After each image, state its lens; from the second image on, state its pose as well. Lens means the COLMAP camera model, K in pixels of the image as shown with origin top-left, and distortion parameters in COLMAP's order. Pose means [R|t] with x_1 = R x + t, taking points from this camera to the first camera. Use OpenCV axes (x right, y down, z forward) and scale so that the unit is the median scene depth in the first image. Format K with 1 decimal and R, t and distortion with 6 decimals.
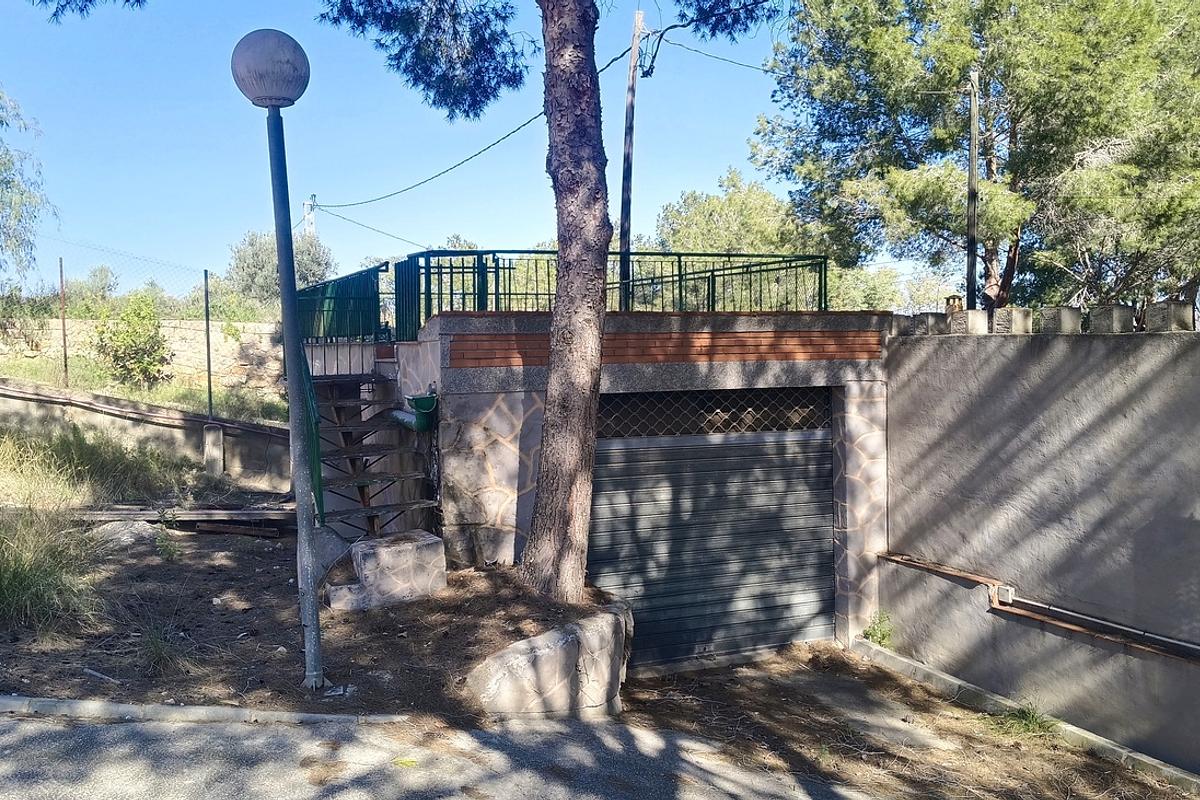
lens RADIAL K [[1182.3, 0, 600.0], [0, 1182.3, 400.0], [0, 0, 1]] dist [0.190502, -0.467531]
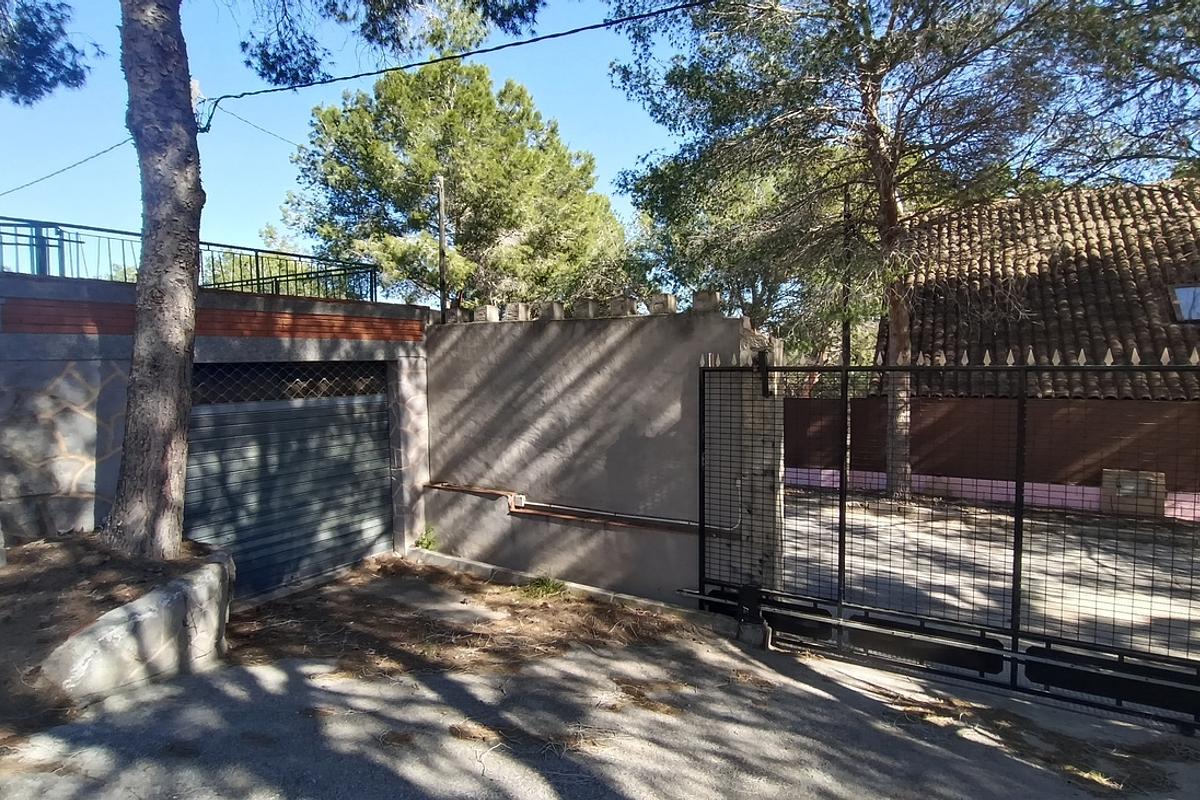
lens RADIAL K [[657.2, 0, 600.0], [0, 657.2, 400.0], [0, 0, 1]] dist [-0.039713, 0.027841]
pose [[0.815651, -0.031342, 0.577694, -0.036066], [0.035399, 0.999364, 0.004239, 0.039130], [-0.577460, 0.016993, 0.816242, 0.290217]]
